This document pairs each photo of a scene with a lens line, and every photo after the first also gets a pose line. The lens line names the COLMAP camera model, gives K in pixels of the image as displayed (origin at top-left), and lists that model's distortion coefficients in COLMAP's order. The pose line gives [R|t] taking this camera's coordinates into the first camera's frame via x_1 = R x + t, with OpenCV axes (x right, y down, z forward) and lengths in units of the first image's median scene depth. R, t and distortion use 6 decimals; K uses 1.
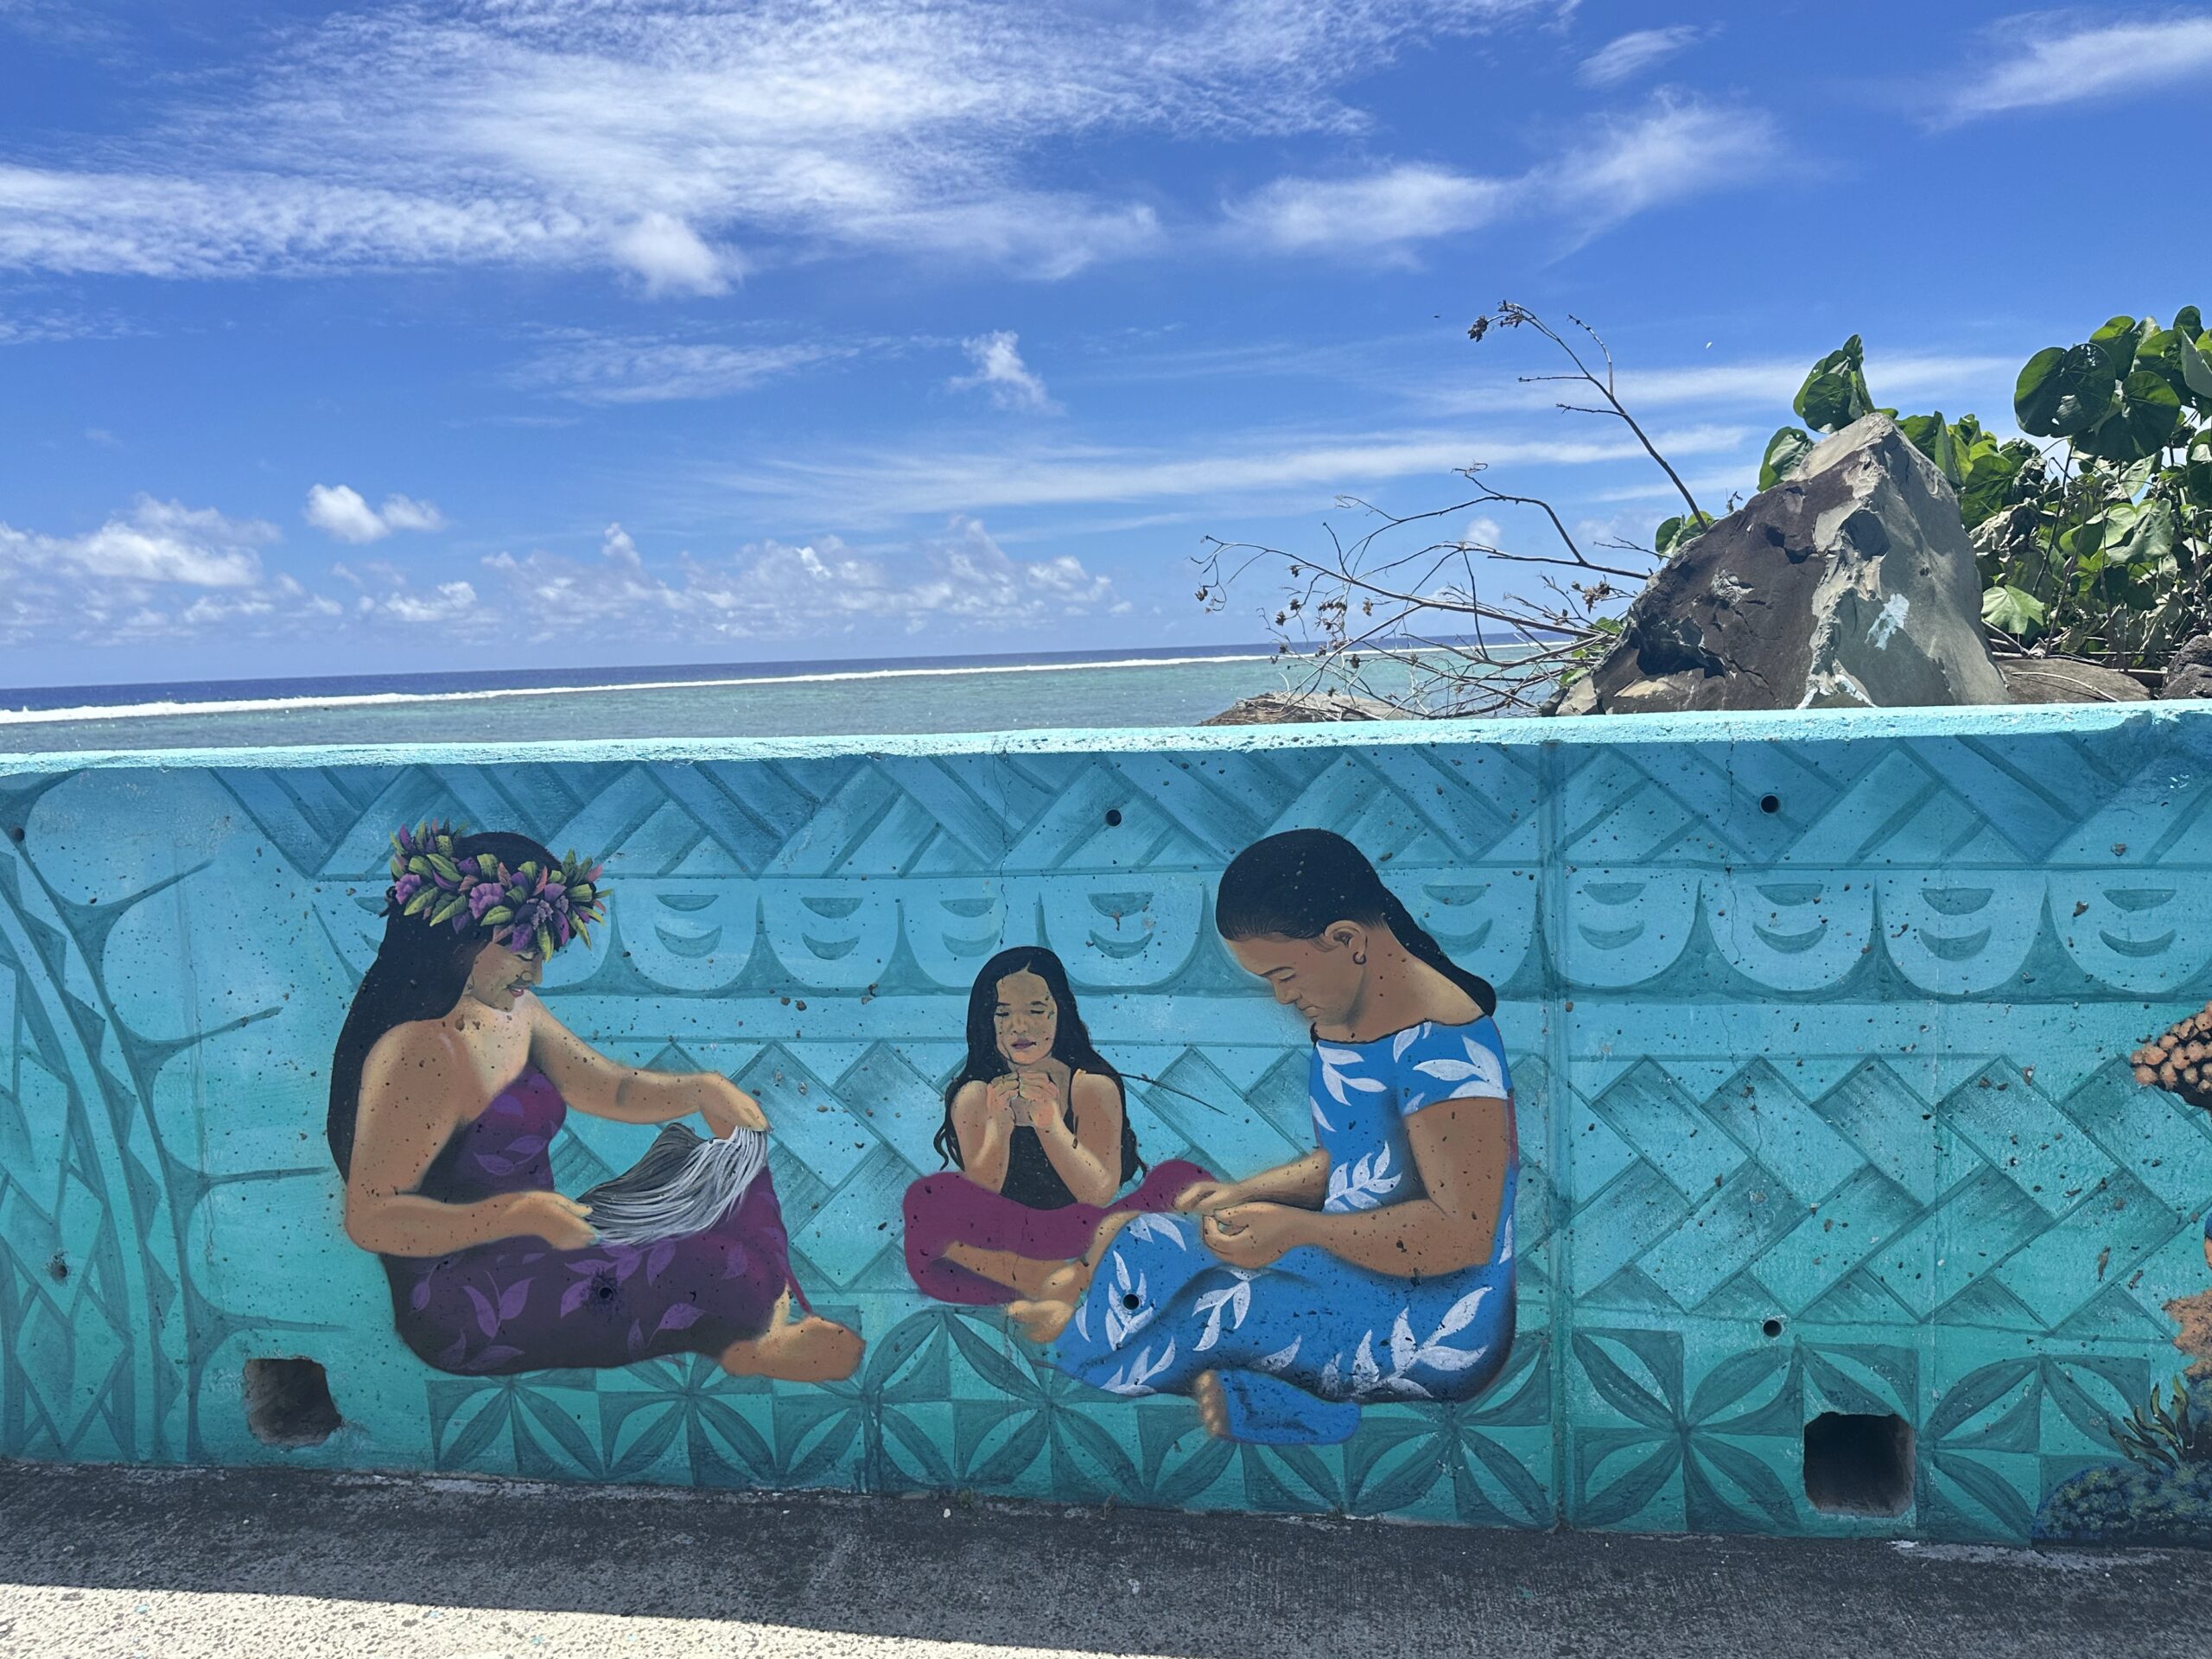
lens RADIAL K [[1743.7, 0, 1081.4], [0, 1743.7, 813.7], [0, 0, 1]] dist [0.013206, -0.017624]
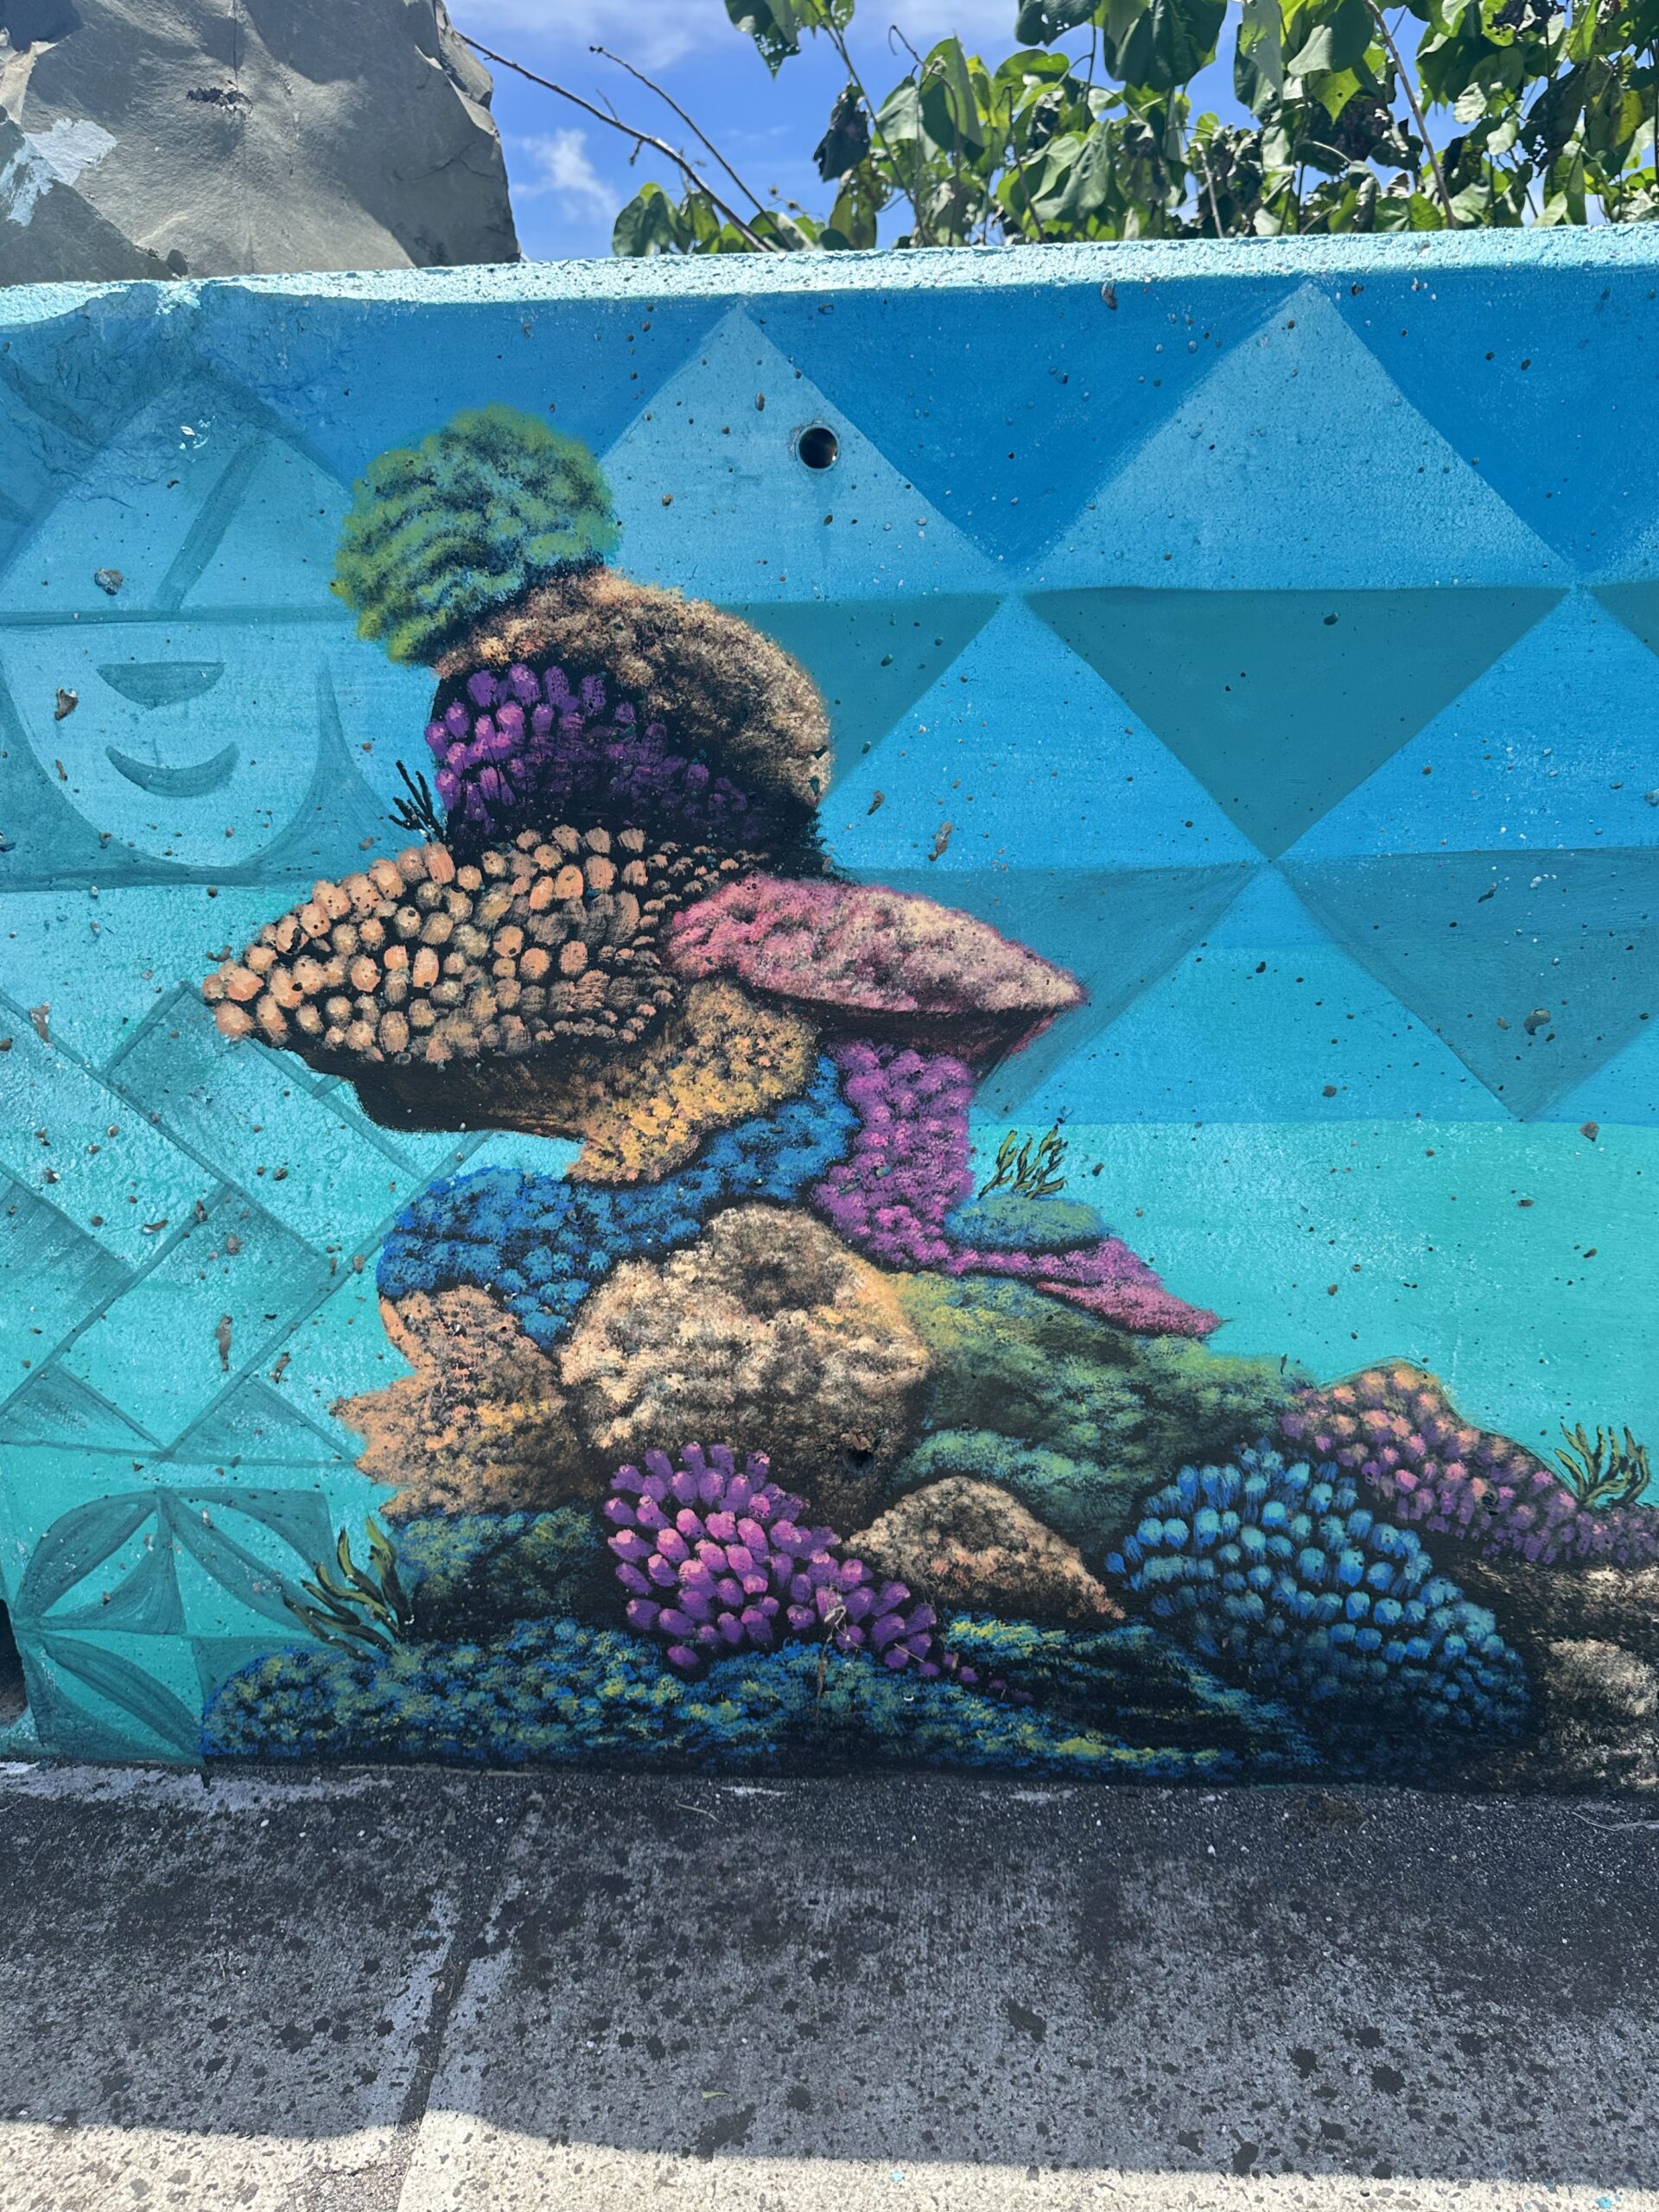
lens RADIAL K [[1732.4, 0, 834.5], [0, 1732.4, 1107.1], [0, 0, 1]] dist [0.003342, -0.011572]
pose [[0.995770, -0.027780, 0.087580, 0.736119], [0.005929, 0.970639, 0.240466, 0.047539], [-0.091689, -0.238930, 0.966698, 0.452743]]
